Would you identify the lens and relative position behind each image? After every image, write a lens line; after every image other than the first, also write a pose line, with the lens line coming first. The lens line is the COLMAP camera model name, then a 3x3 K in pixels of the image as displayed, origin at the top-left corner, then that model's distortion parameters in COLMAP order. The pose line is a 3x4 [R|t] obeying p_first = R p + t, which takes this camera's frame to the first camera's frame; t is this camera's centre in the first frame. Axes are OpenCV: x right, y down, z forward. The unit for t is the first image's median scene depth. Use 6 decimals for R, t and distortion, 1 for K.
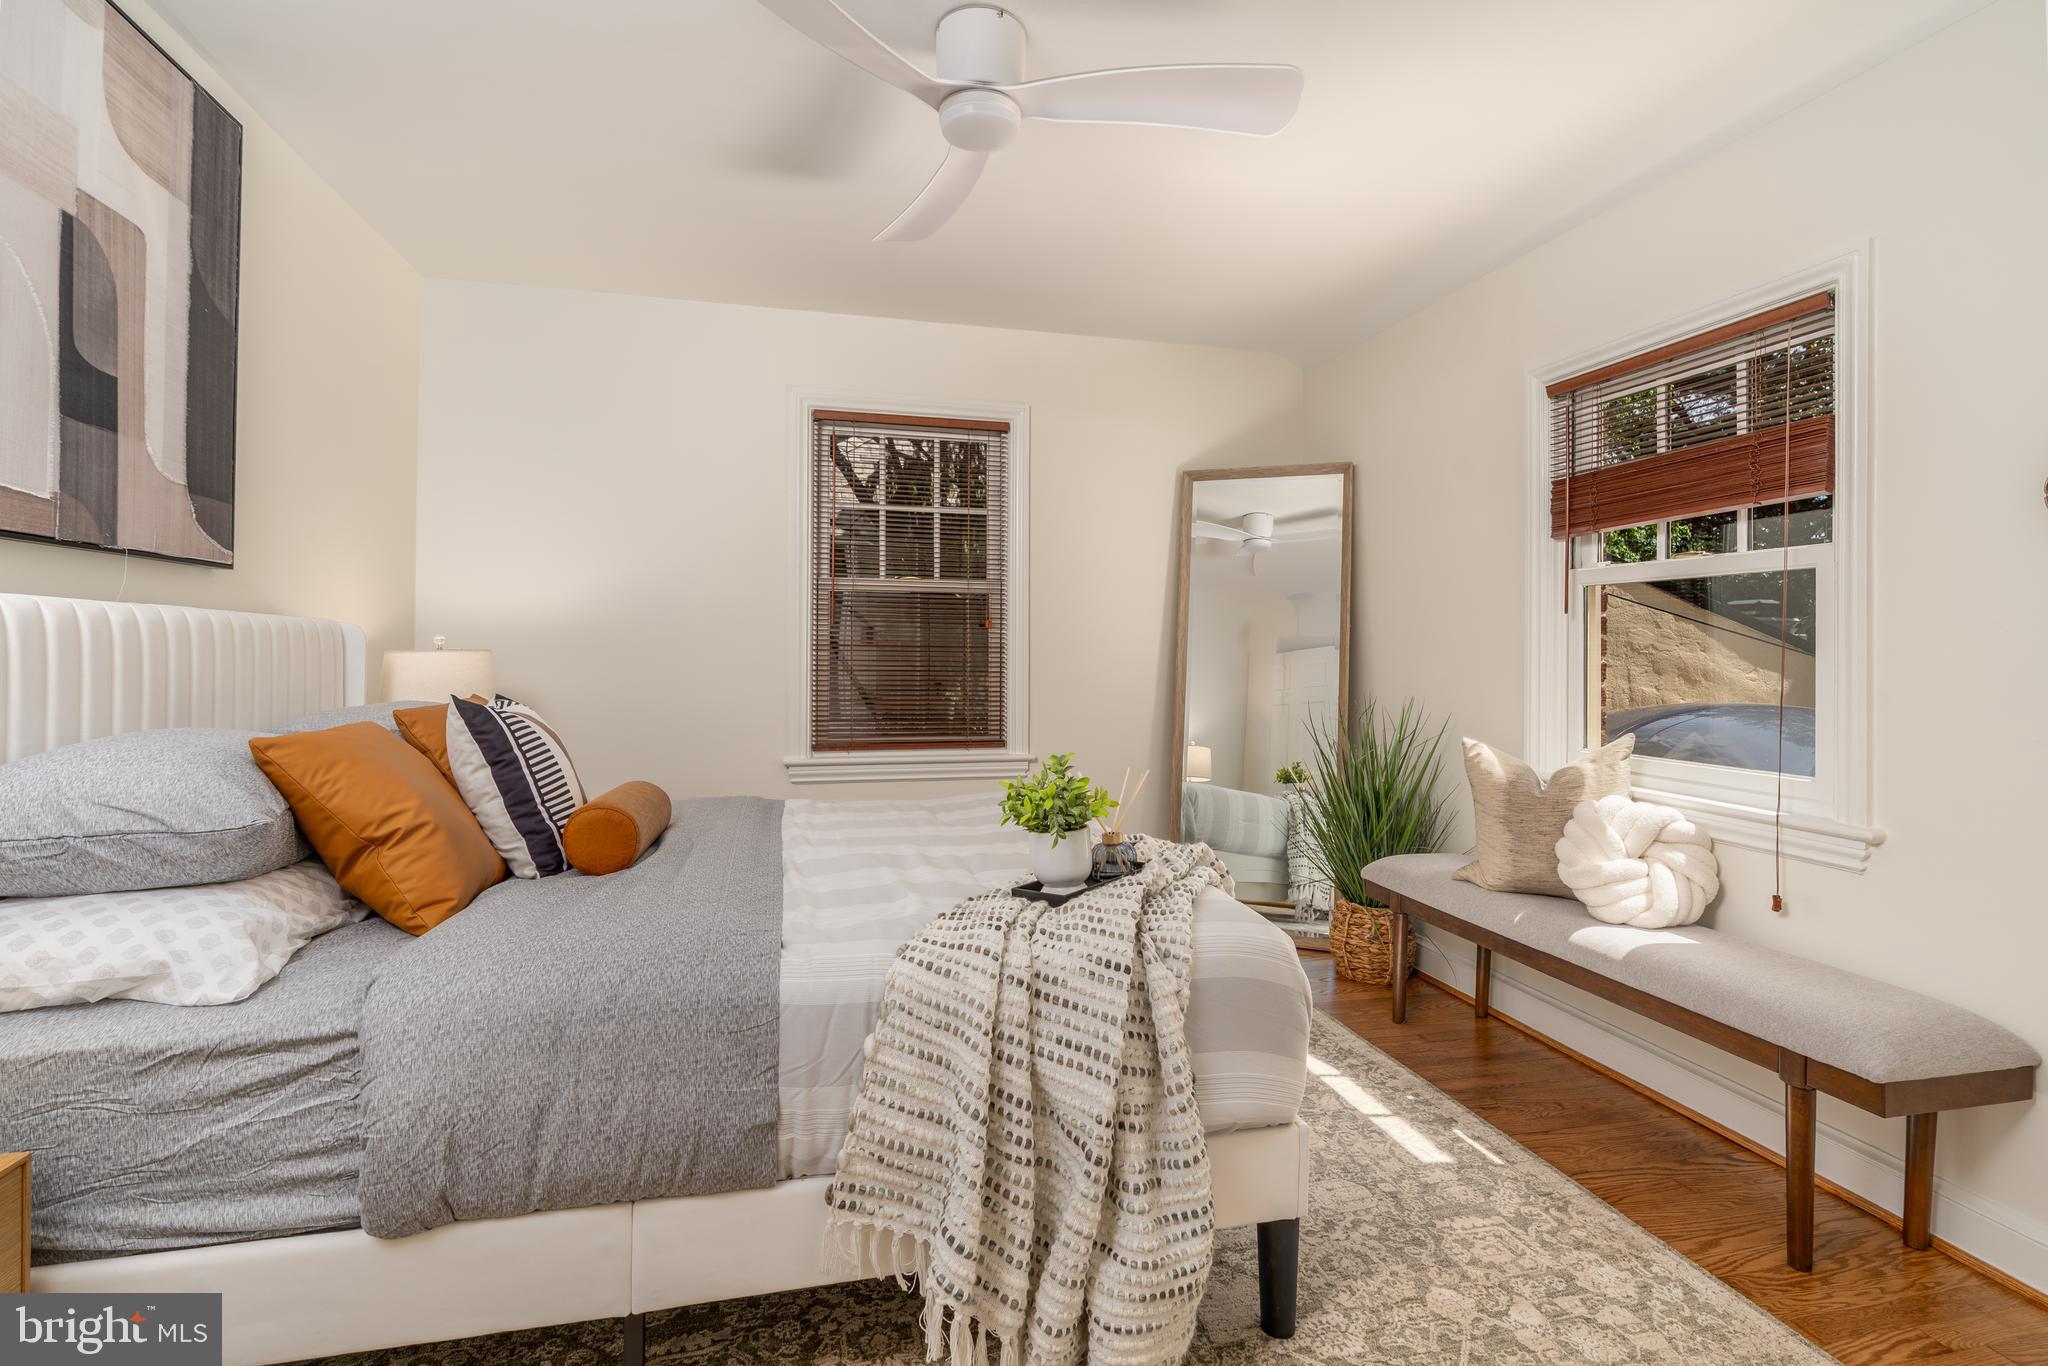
lens RADIAL K [[927.1, 0, 1033.5], [0, 927.1, 669.9], [0, 0, 1]] dist [-0.003982, 0.002712]
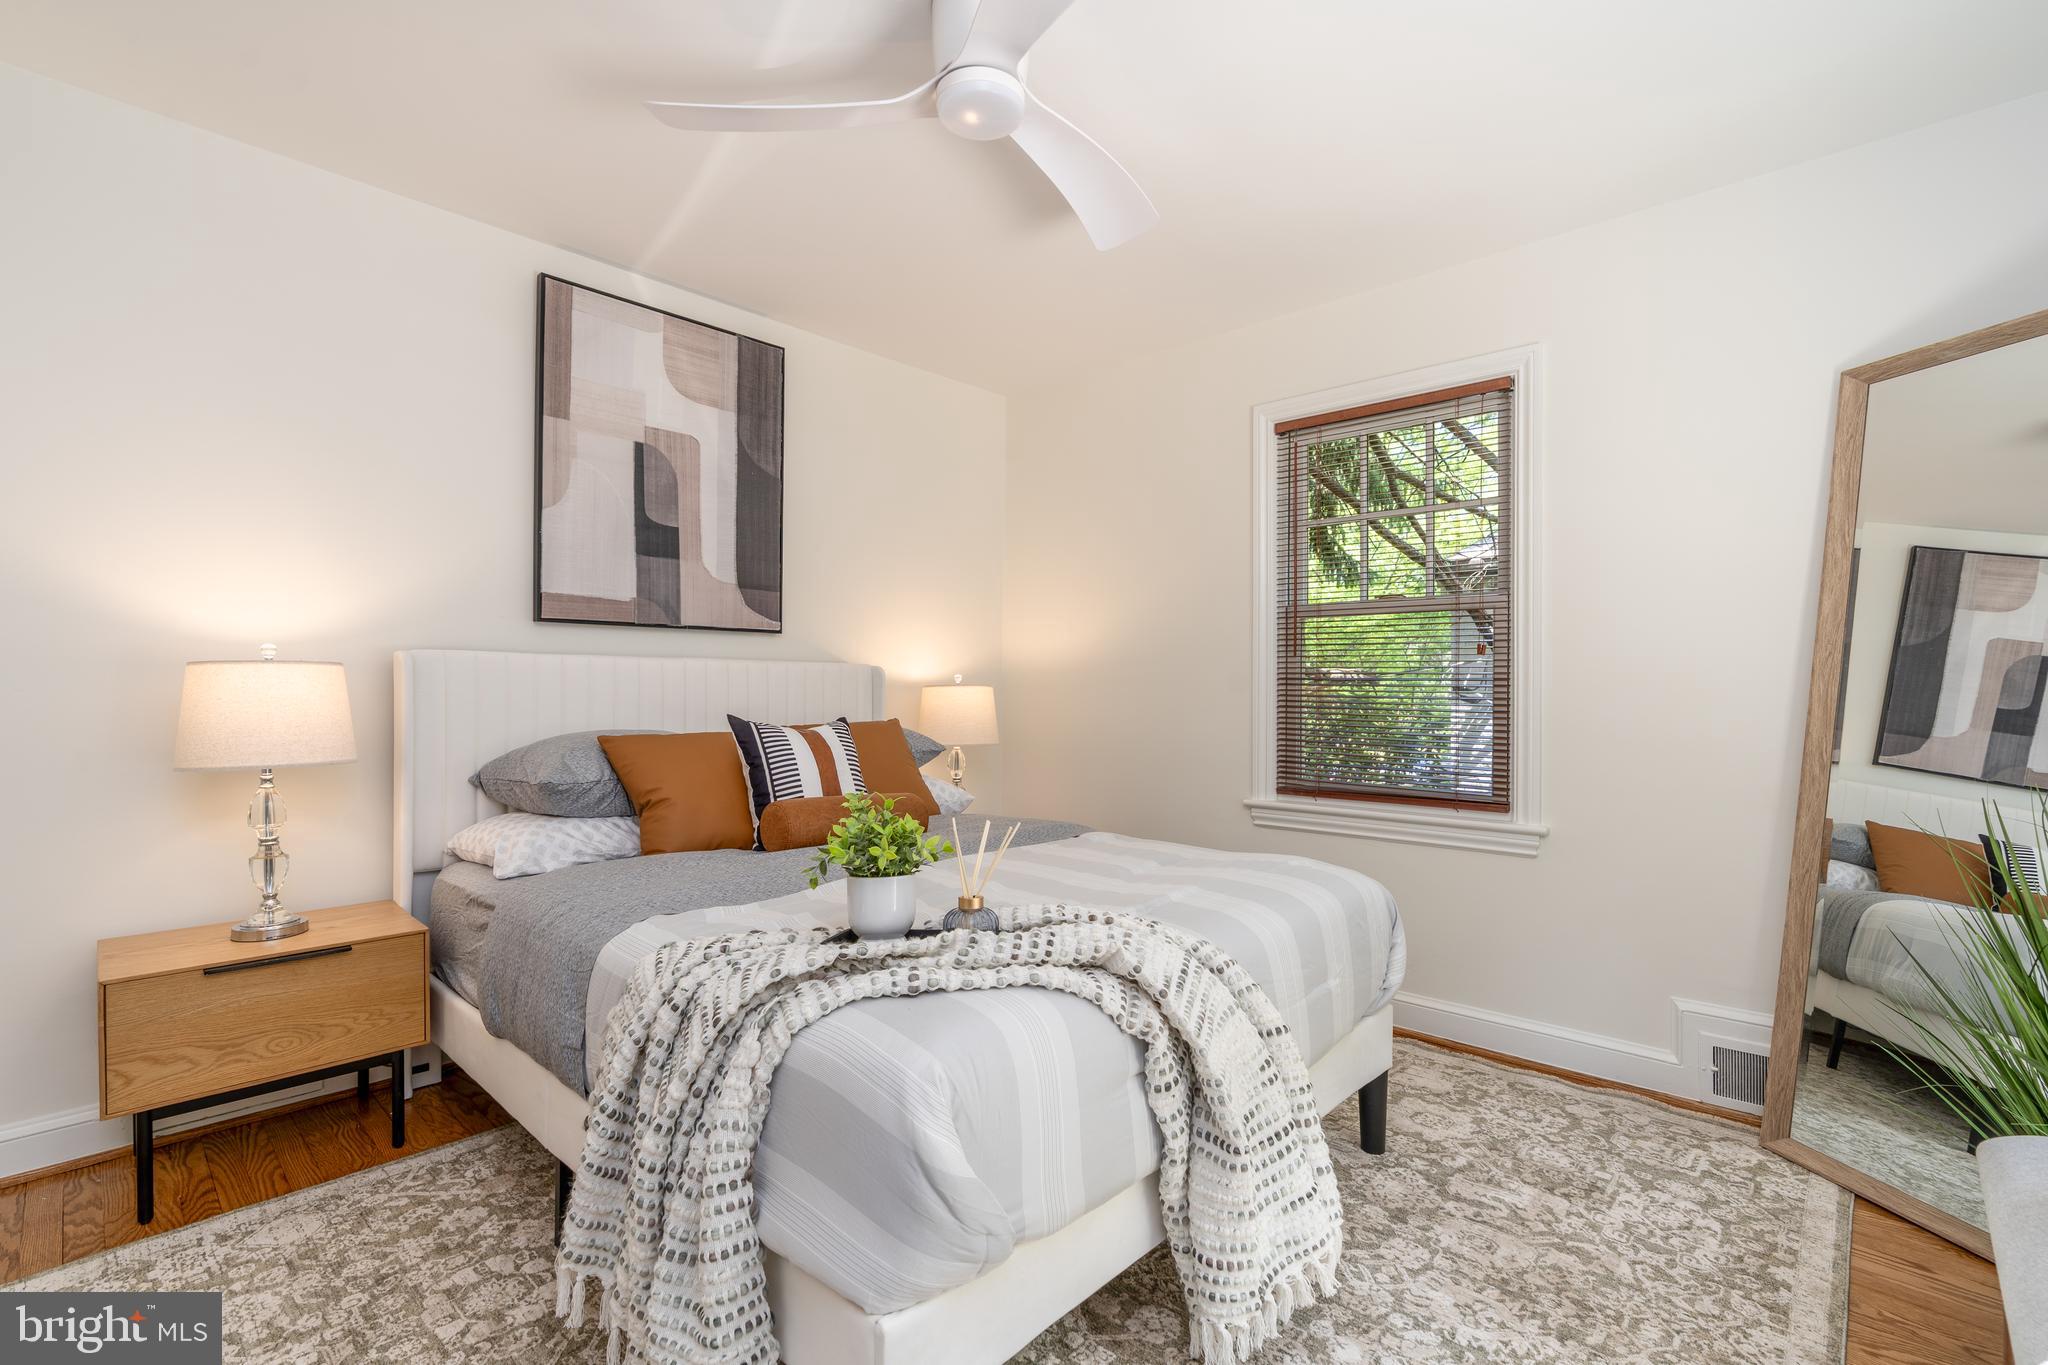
lens RADIAL K [[927.1, 0, 1032.7], [0, 927.1, 690.4], [0, 0, 1]] dist [-0.003982, 0.002712]
pose [[0.561000, -0.001283, -0.827815, 0.759340], [-0.014892, 0.999821, -0.011642, -0.001127], [0.827682, 0.018859, 0.560881, 0.548608]]
